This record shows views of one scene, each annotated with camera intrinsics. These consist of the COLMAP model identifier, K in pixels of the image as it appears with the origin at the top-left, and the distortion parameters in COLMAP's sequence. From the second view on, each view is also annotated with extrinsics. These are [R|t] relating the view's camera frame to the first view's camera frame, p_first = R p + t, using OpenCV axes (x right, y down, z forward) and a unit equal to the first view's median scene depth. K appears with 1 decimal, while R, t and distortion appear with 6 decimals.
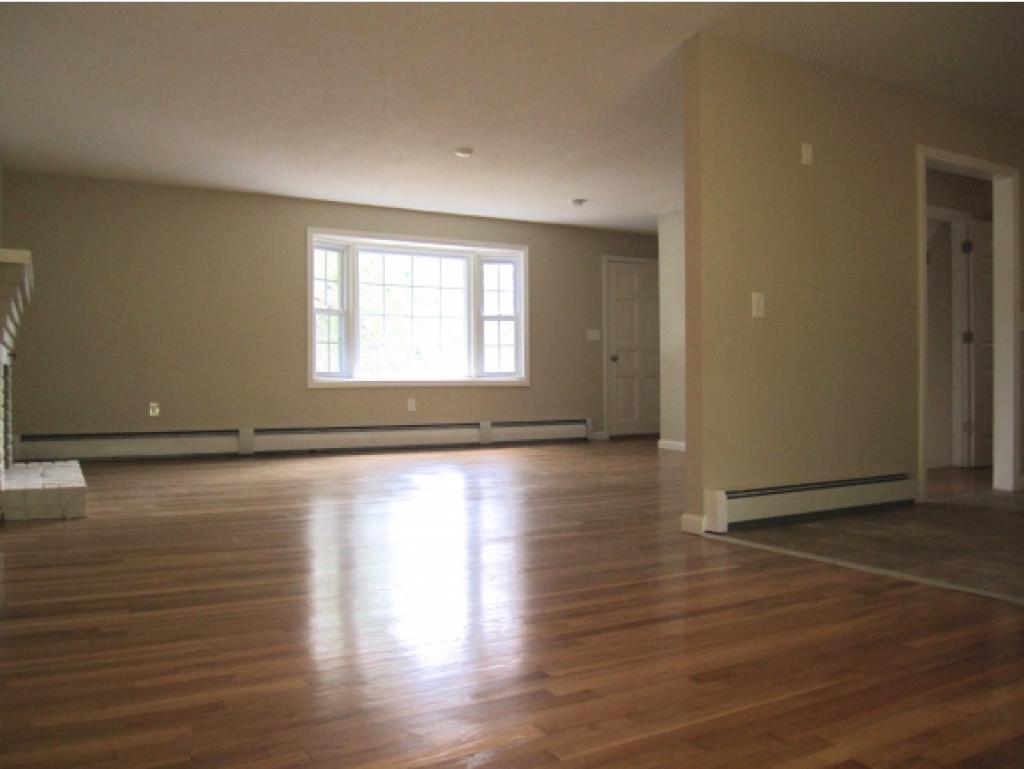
lens RADIAL K [[833.2, 0, 509.9], [0, 833.2, 396.4], [0, 0, 1]] dist [-0.065803, 0.014682]
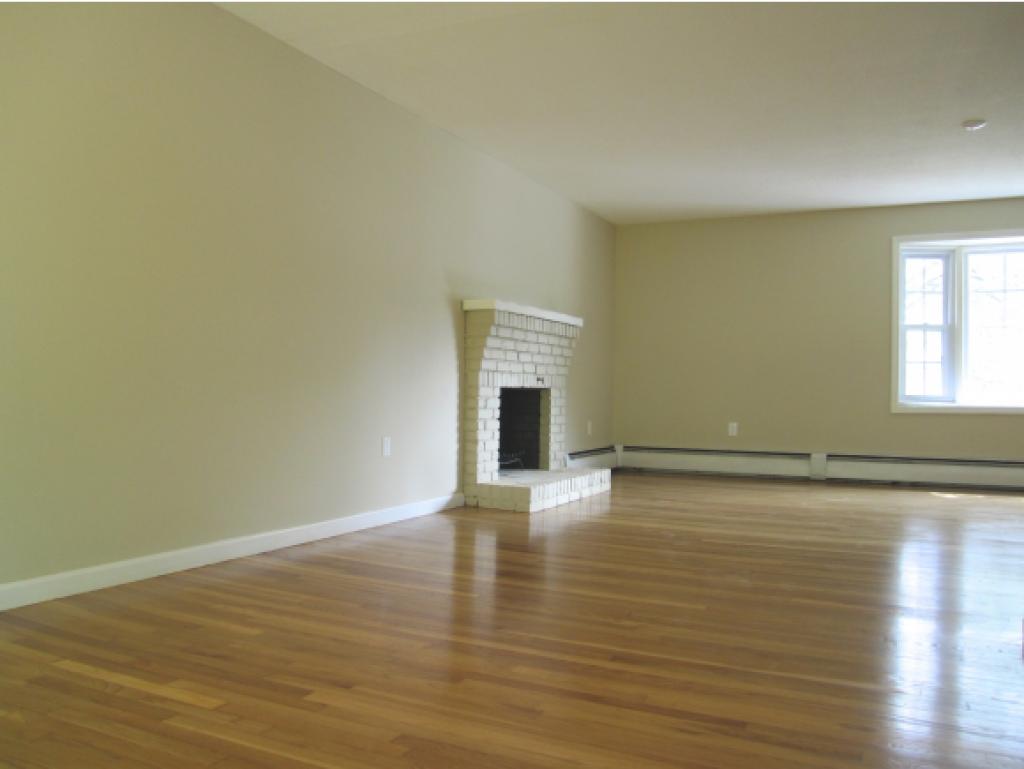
lens RADIAL K [[833.2, 0, 509.9], [0, 833.2, 396.4], [0, 0, 1]] dist [-0.065803, 0.014682]
pose [[0.563415, 0.009263, -0.826122, 0.255916], [-0.029872, 0.999512, -0.009165, -0.007177], [0.825634, 0.029842, 0.563416, 0.141690]]
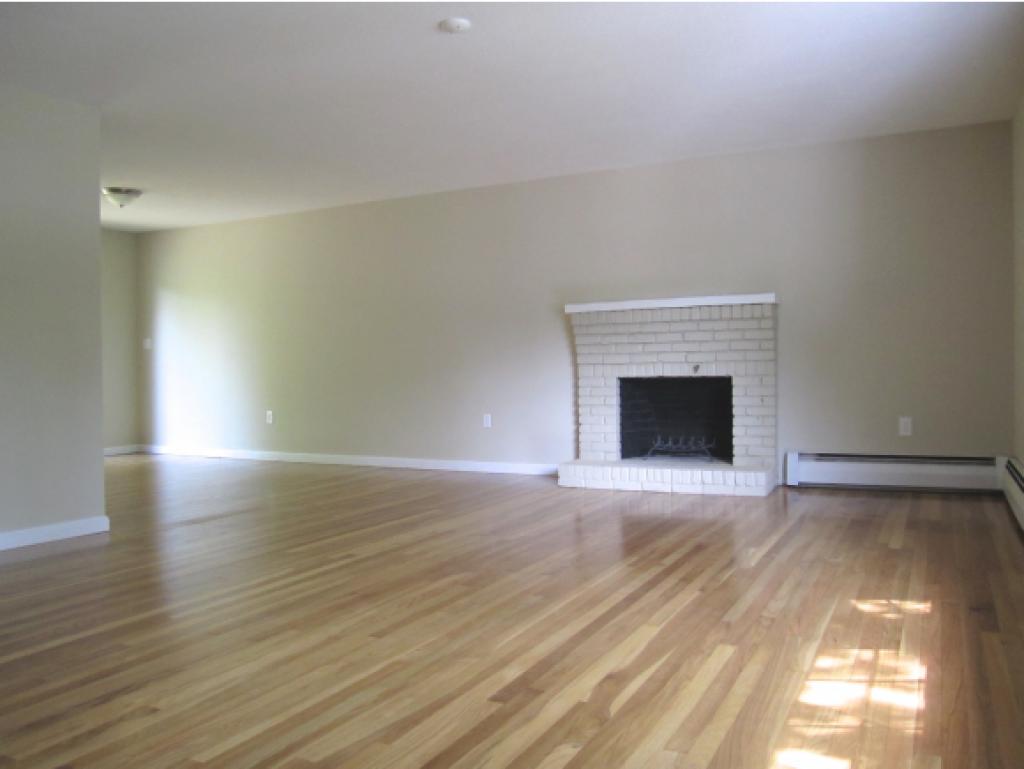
lens RADIAL K [[846.3, 0, 512.0], [0, 846.3, 384.5], [0, 0, 1]] dist [-0.055881, 0.002950]
pose [[-0.839195, 0.022479, -0.543366, 0.184334], [0.003262, 0.999335, 0.036304, -0.043947], [0.543821, 0.028693, -0.838711, 1.145351]]
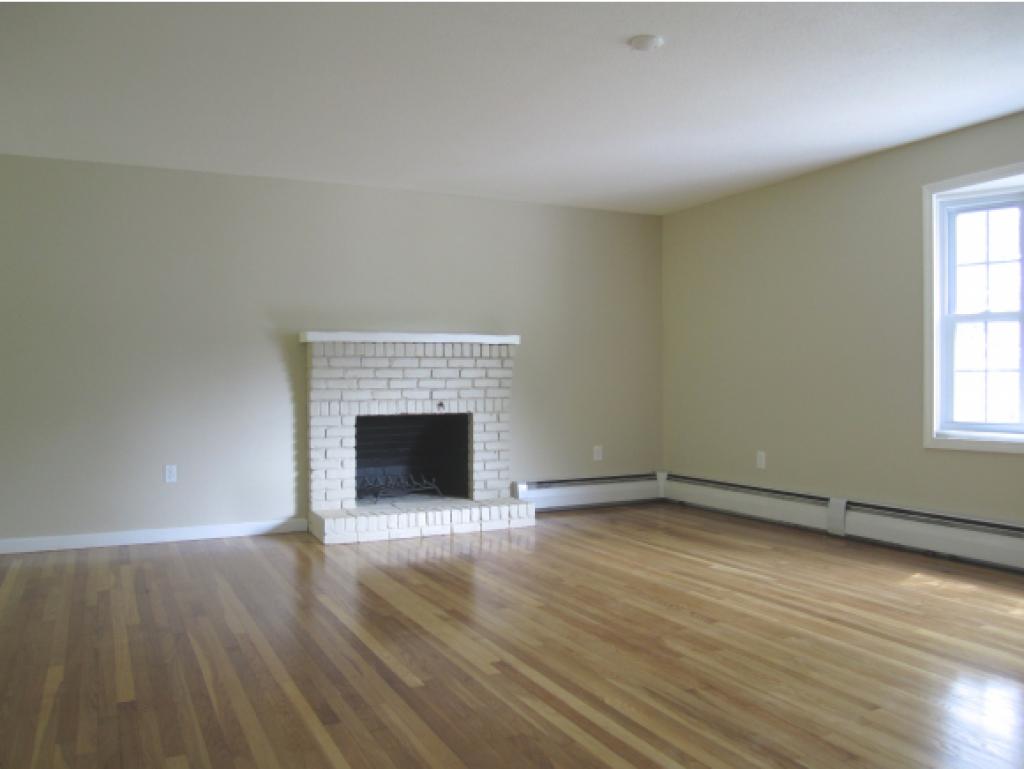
lens RADIAL K [[833.2, 0, 509.9], [0, 833.2, 396.4], [0, 0, 1]] dist [-0.065803, 0.014682]
pose [[-0.056667, 0.014115, -0.998293, 0.366726], [-0.015503, 0.999767, 0.015016, -0.050438], [0.998273, 0.016328, -0.056435, 0.701403]]
